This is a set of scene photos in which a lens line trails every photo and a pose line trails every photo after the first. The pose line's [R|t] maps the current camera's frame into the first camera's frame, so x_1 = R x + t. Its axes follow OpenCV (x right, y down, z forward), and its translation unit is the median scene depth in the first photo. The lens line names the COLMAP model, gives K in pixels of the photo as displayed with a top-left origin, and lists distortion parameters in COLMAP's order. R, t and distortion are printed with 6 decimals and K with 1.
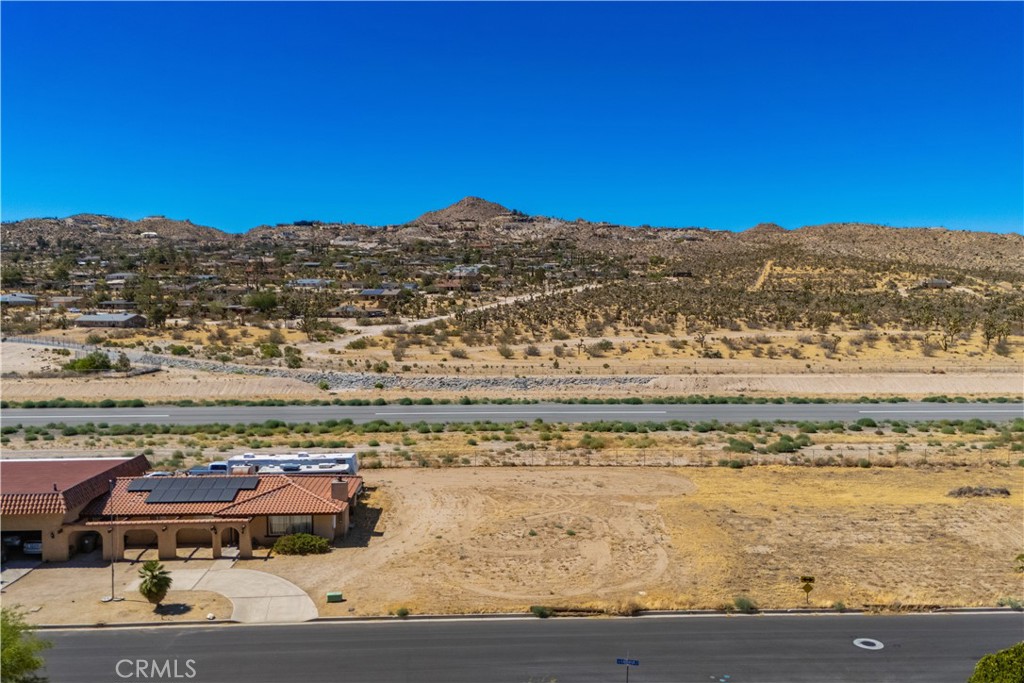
lens RADIAL K [[890.9, 0, 514.4], [0, 890.9, 340.4], [0, 0, 1]] dist [0.098563, -0.139682]
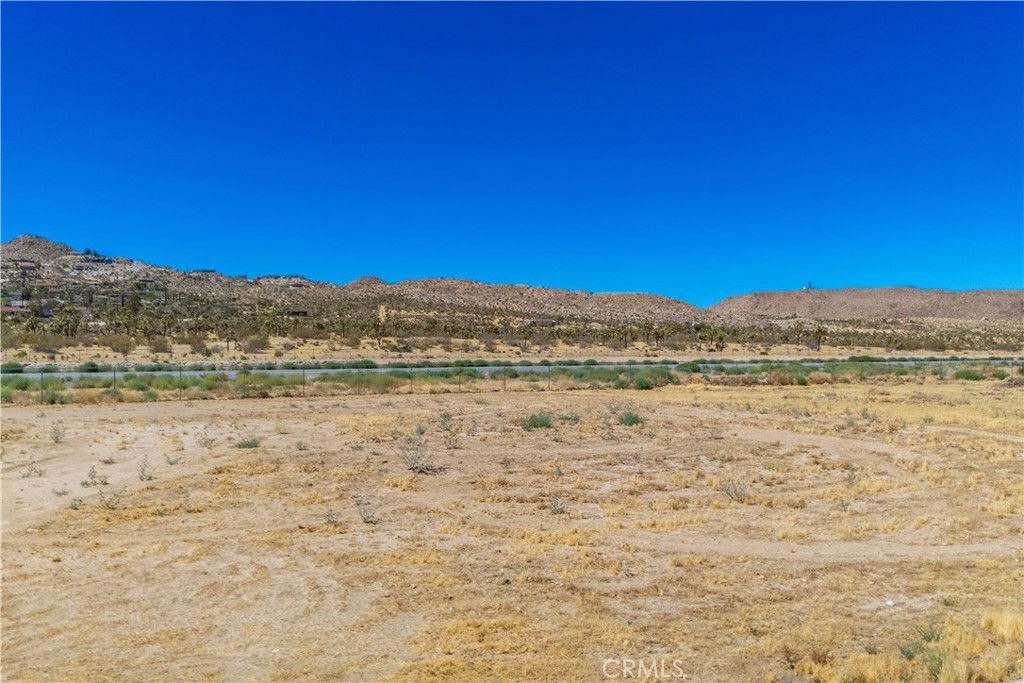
lens RADIAL K [[890.9, 0, 515.1], [0, 890.9, 346.0], [0, 0, 1]] dist [0.098563, -0.139682]
pose [[0.901285, -0.001839, 0.433223, -0.027493], [0.029228, 0.997971, -0.056570, 0.044302], [-0.432240, 0.063648, 0.899510, 0.153439]]
